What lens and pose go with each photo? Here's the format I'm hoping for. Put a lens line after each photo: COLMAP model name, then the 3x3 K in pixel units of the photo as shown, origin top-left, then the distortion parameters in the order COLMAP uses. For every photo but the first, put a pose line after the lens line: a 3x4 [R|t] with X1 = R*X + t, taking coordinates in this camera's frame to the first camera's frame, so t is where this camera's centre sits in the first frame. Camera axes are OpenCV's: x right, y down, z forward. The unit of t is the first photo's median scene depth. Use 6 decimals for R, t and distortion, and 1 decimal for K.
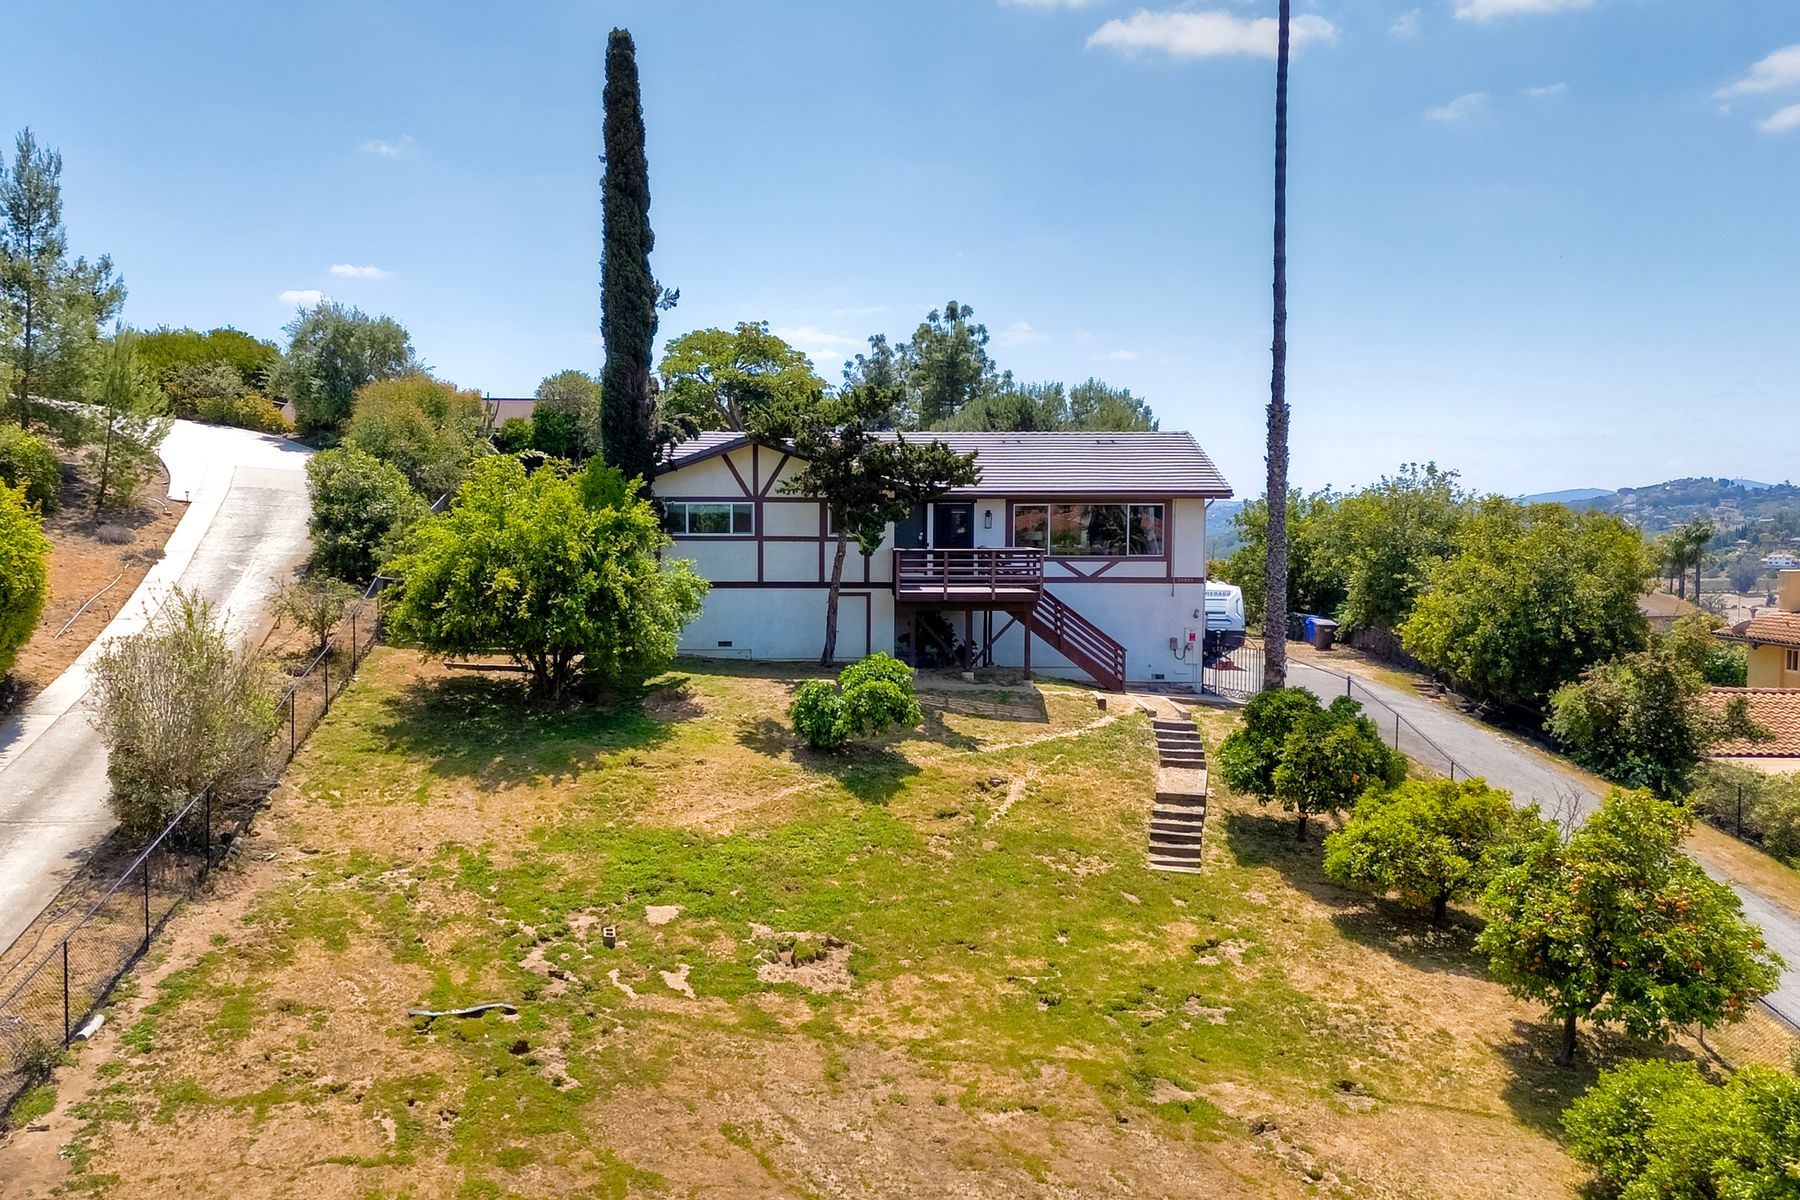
lens RADIAL K [[1617.1, 0, 899.0], [0, 1617.1, 669.2], [0, 0, 1]] dist [0.046566, -0.001496]
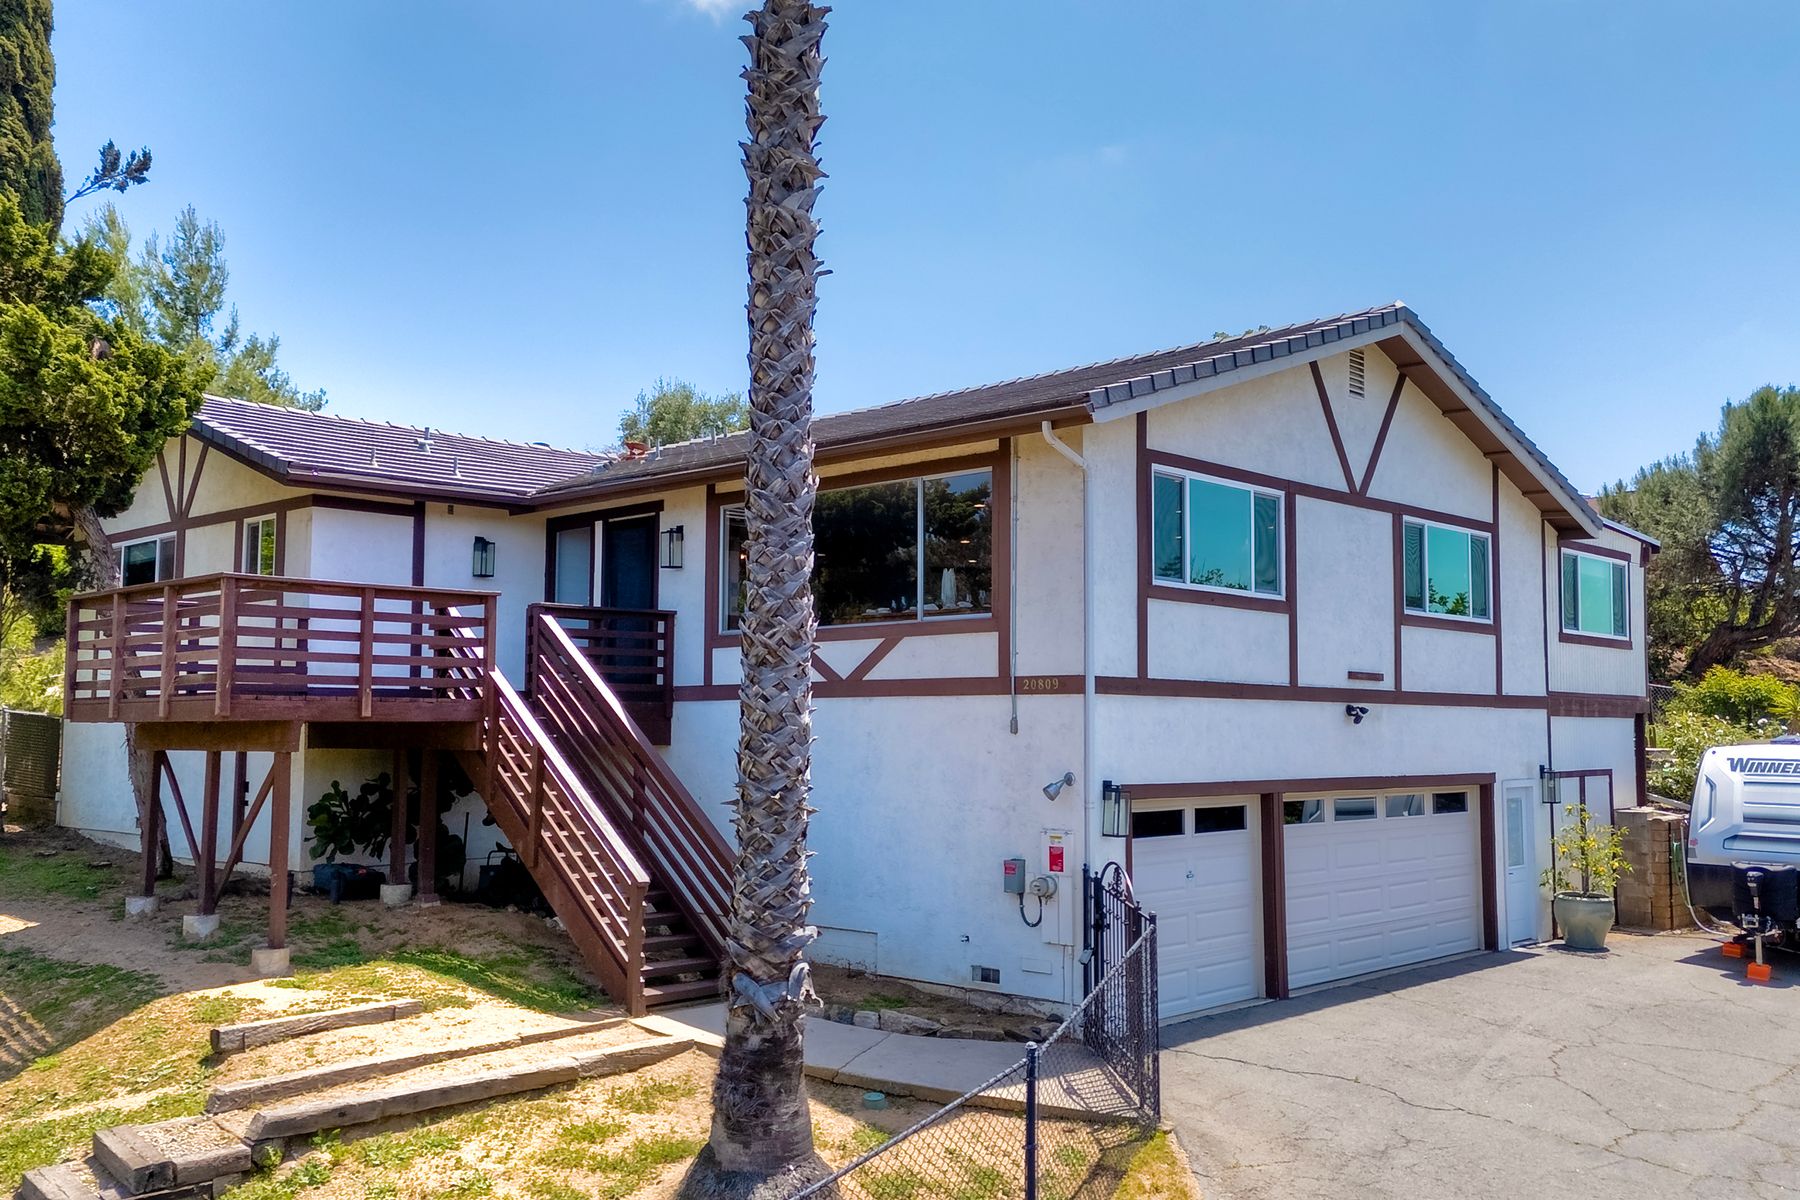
lens RADIAL K [[1624.9, 0, 900.0], [0, 1624.9, 600.0], [0, 0, 1]] dist [0.100740, -0.183963]
pose [[0.729770, -0.051151, -0.681776, 0.381877], [-0.061631, 0.988216, -0.140112, -0.023915], [0.680909, 0.144268, 0.718018, 0.740452]]
